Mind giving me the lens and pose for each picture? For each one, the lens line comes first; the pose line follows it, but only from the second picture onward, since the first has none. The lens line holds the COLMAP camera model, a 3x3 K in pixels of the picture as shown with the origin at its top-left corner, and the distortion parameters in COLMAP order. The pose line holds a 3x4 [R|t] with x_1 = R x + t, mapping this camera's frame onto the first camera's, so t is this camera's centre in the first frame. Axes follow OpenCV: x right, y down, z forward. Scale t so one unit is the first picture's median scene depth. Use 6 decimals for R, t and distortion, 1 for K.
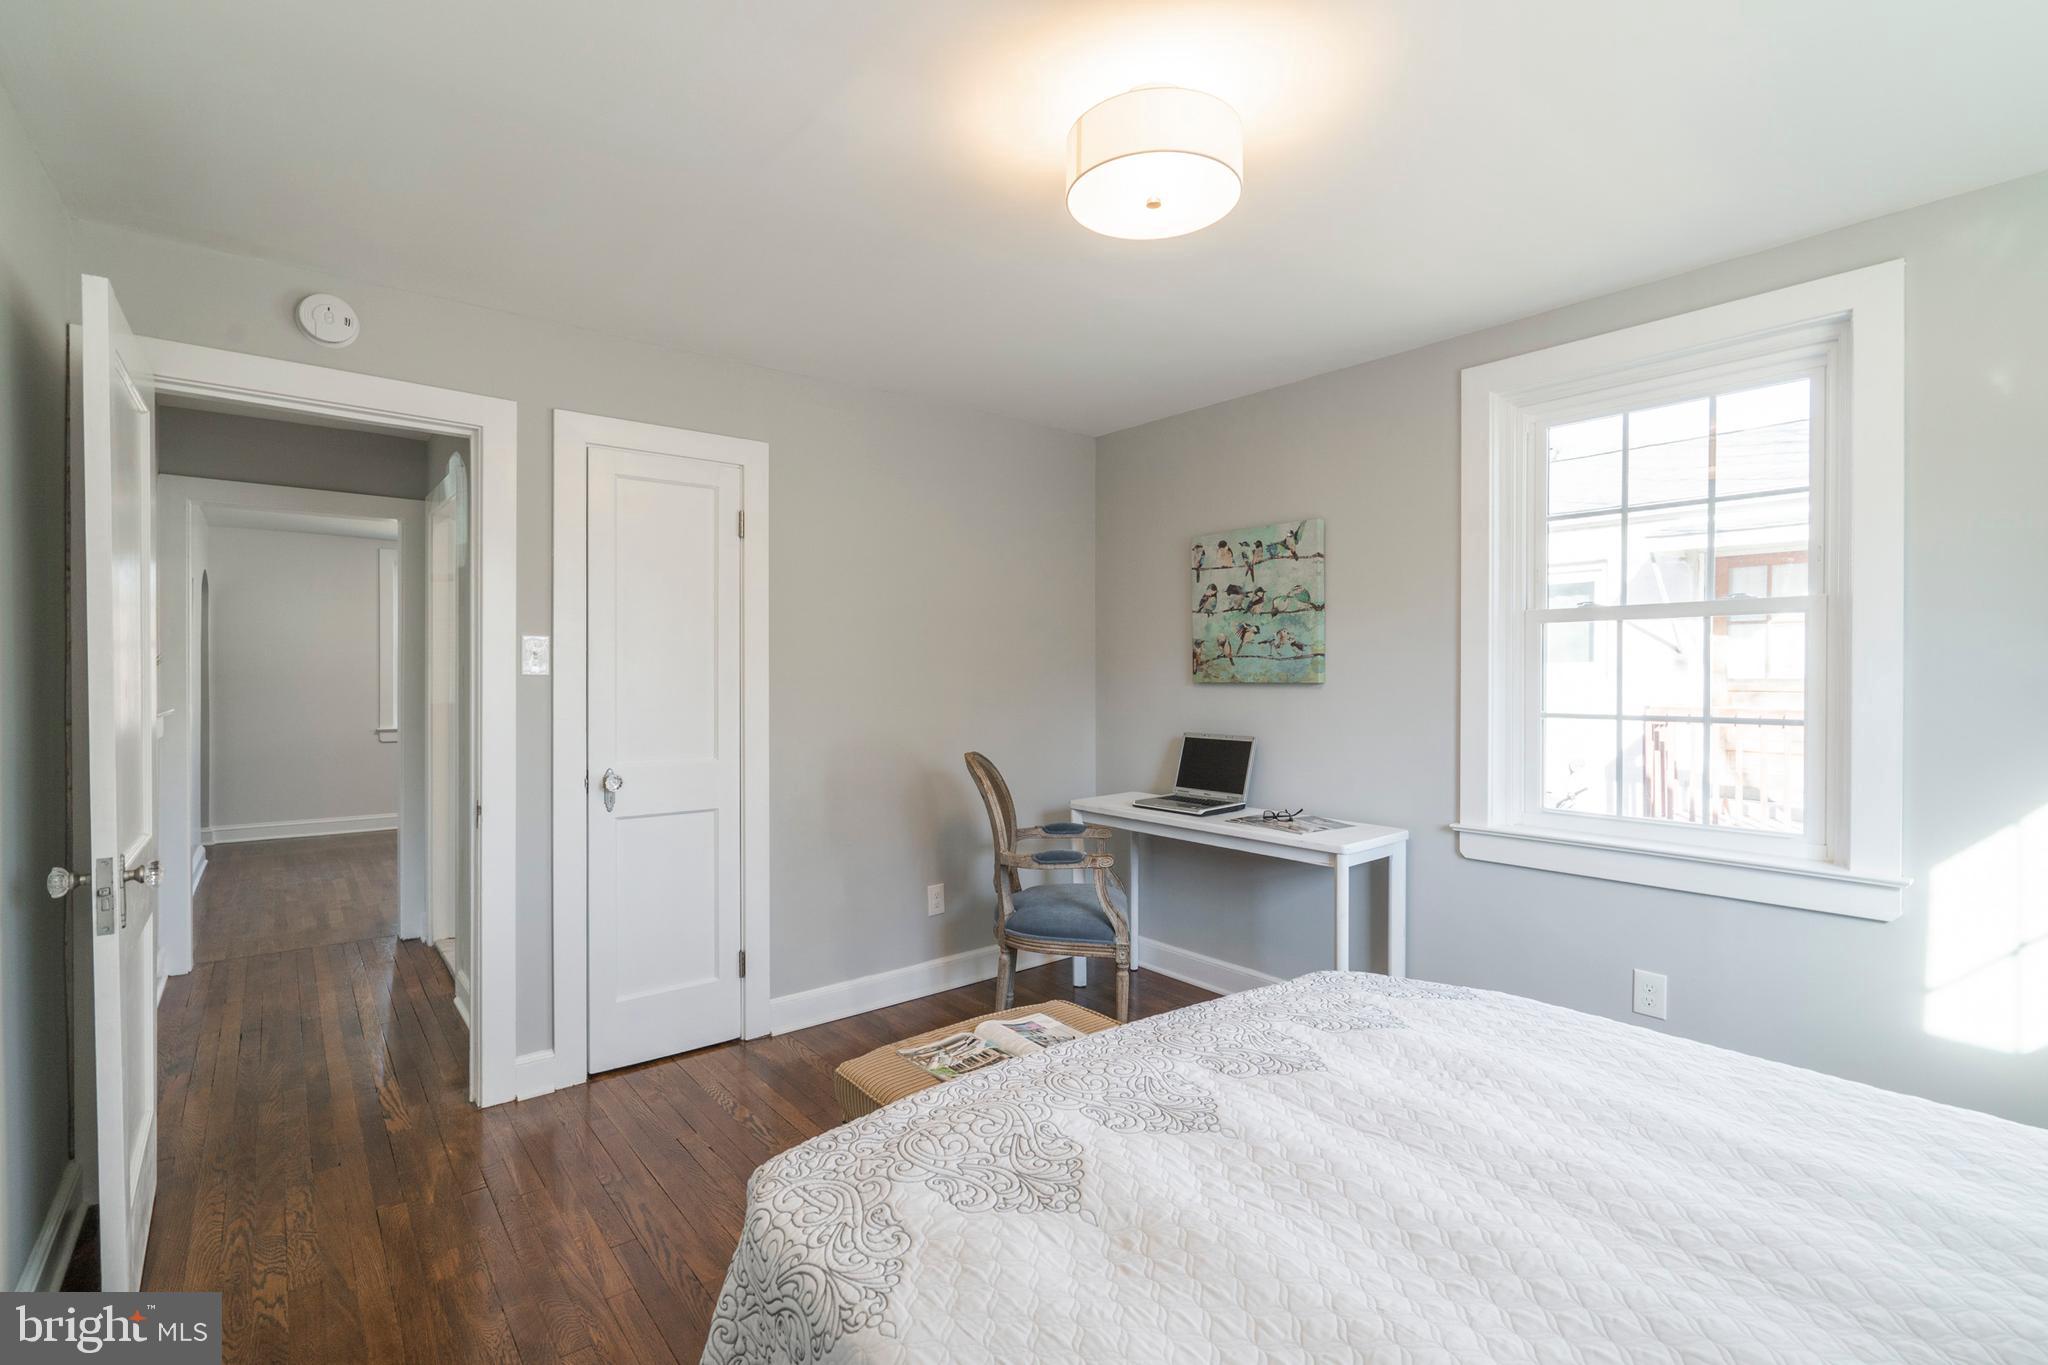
lens RADIAL K [[934.8, 0, 1023.9], [0, 934.8, 678.7], [0, 0, 1]] dist [-0.008585, 0.002827]
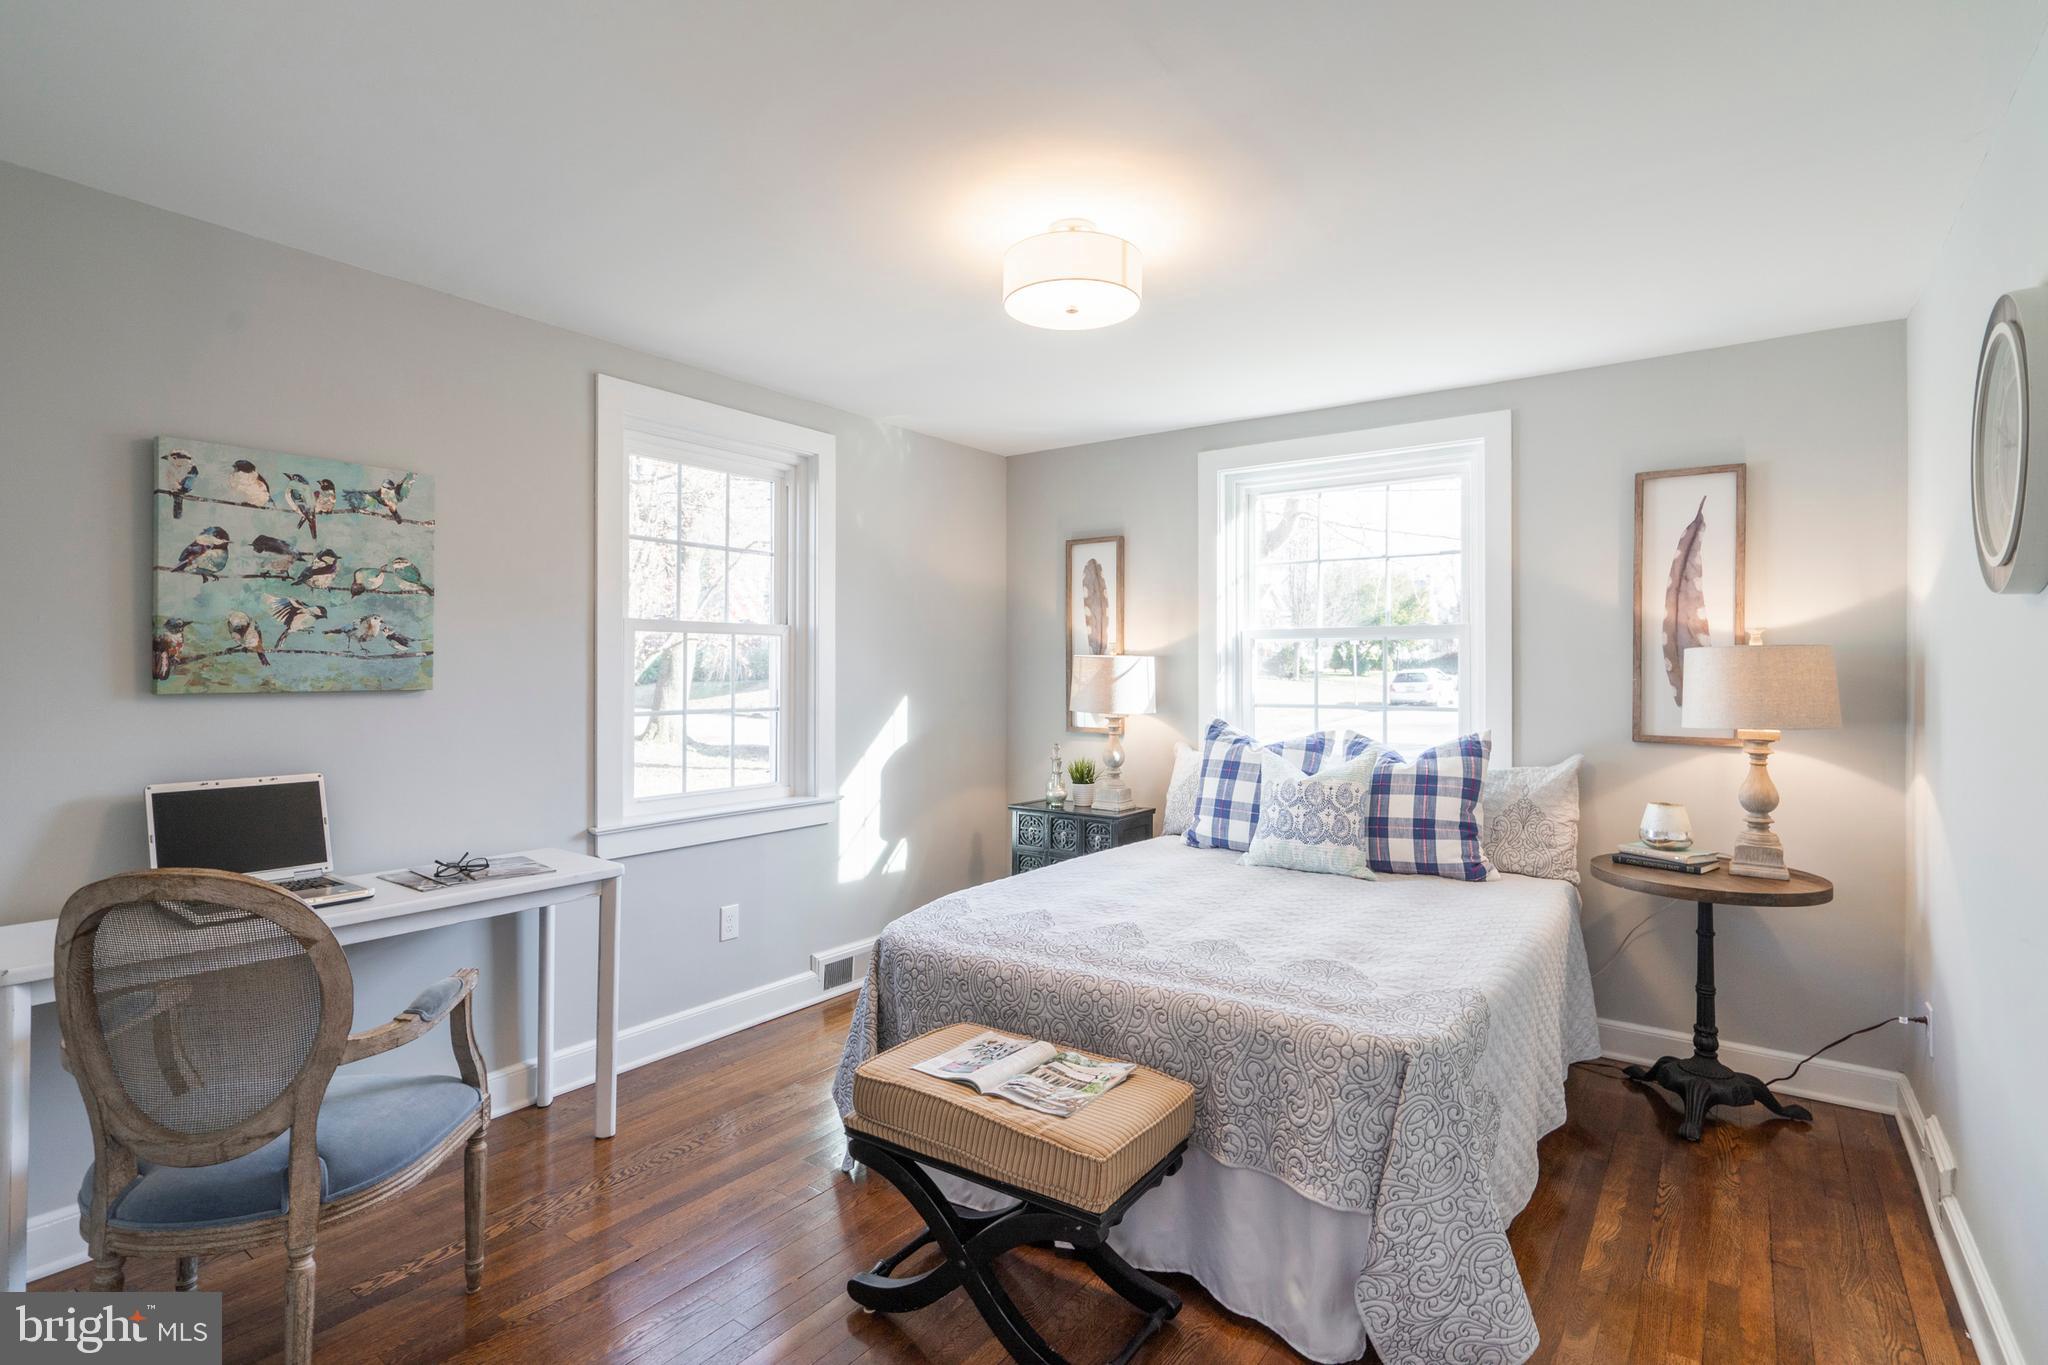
lens RADIAL K [[1010.4, 0, 1005.3], [0, 1010.4, 665.5], [0, 0, 1]] dist [0.000655, 0.001688]
pose [[-0.256525, 0.002947, 0.966533, -0.579515], [-0.000024, 0.999995, -0.003055, -0.012380], [-0.966538, -0.000807, -0.256523, 0.721976]]
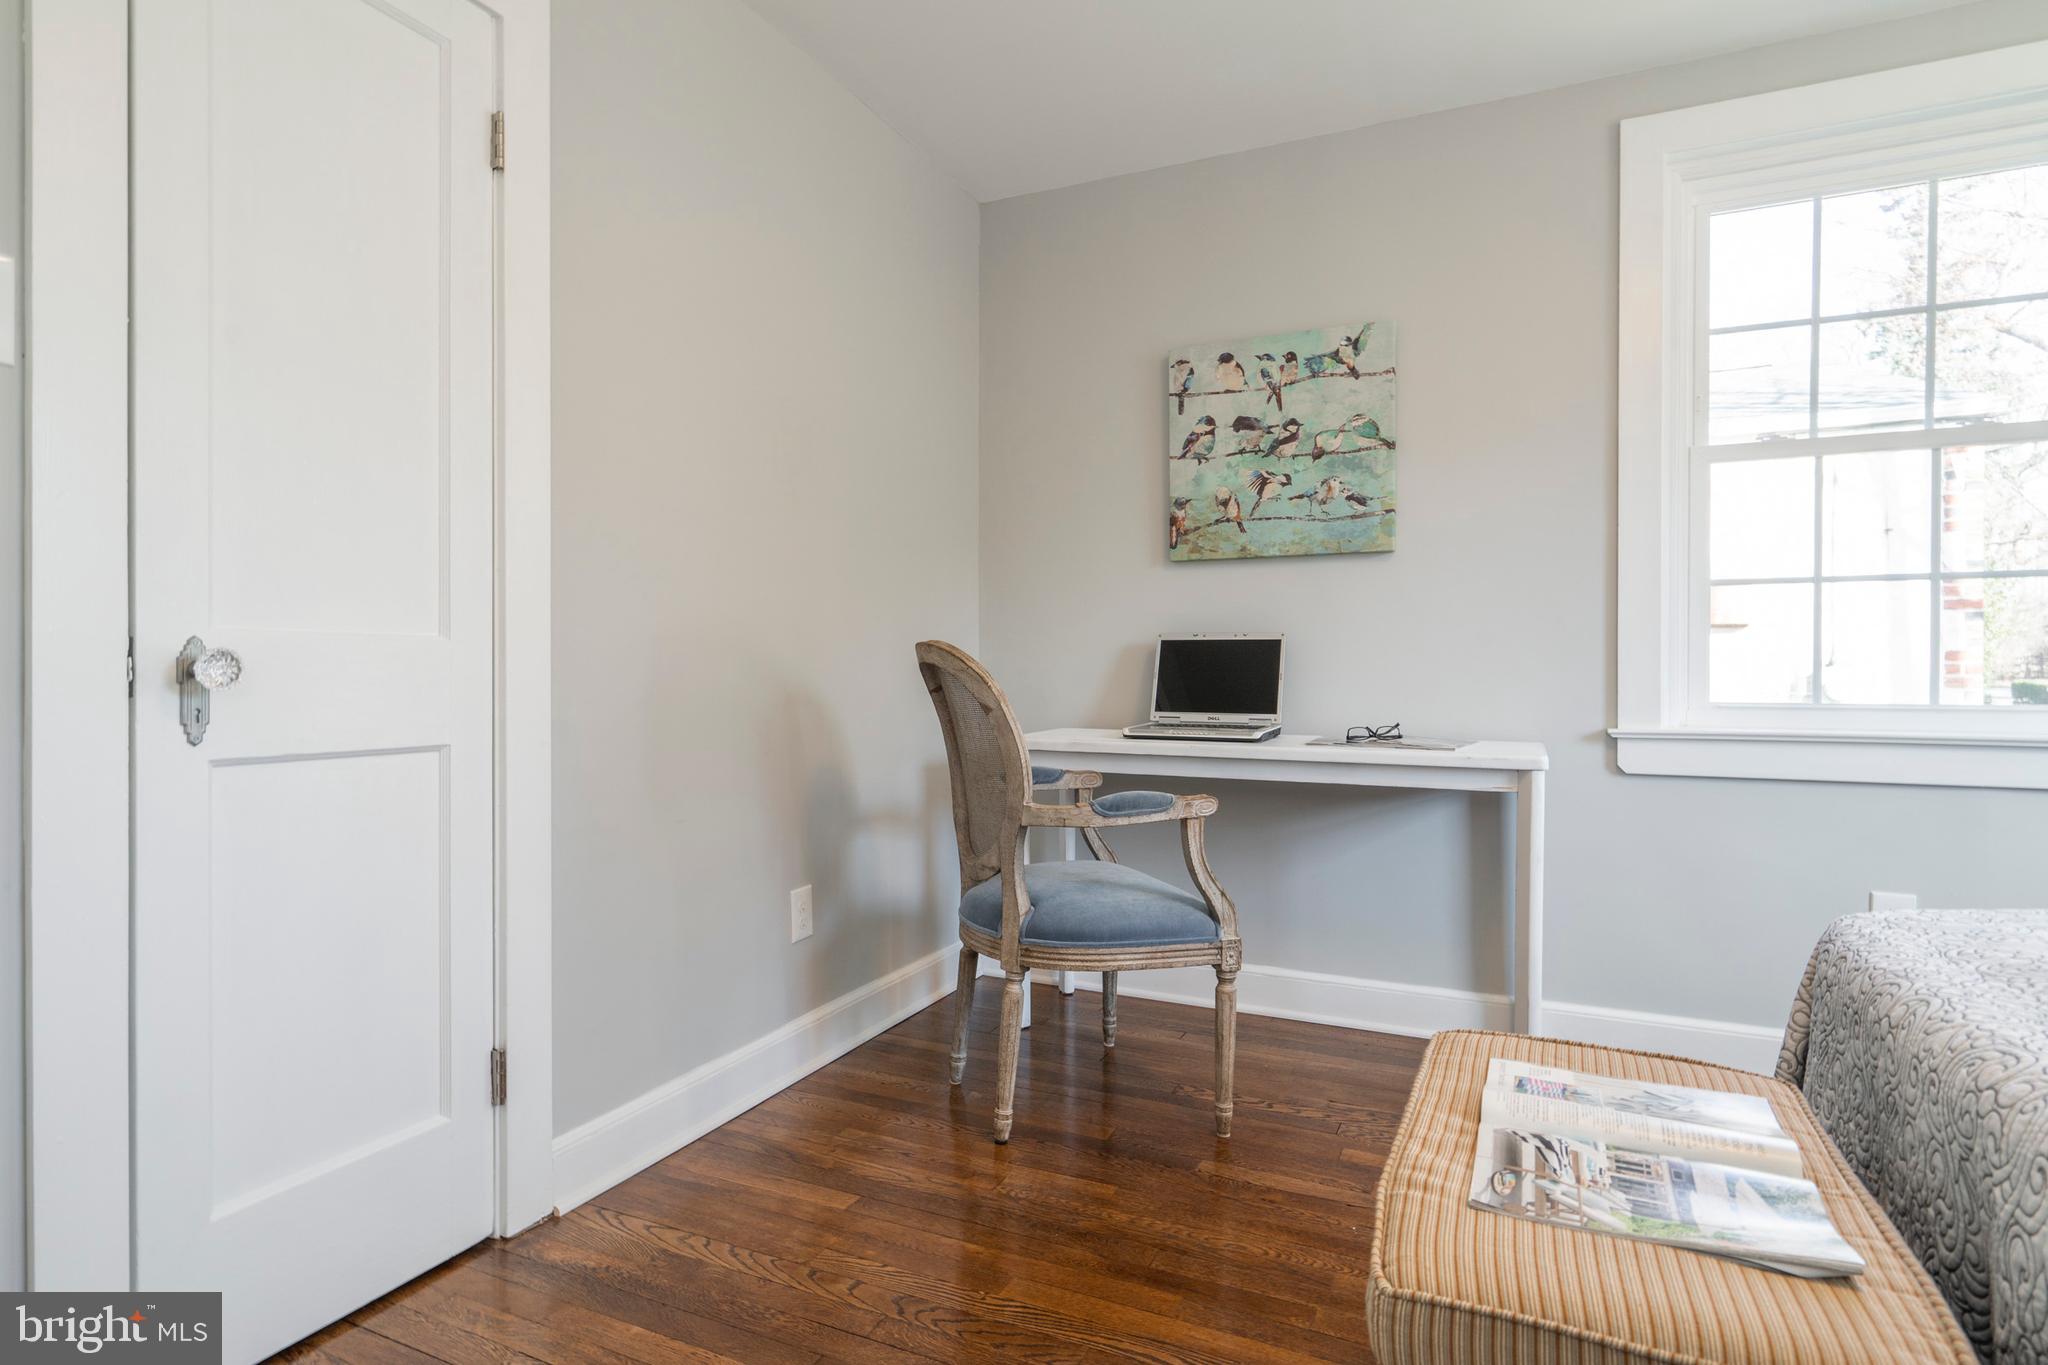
lens RADIAL K [[1064.4, 0, 1024.7], [0, 1064.4, 676.9], [0, 0, 1]] dist [-0.002251, 0.000724]
pose [[0.896971, 0.003015, 0.442079, -0.281830], [-0.002326, 0.999995, -0.002100, 0.098649], [-0.442083, 0.000856, 0.896974, 0.376341]]
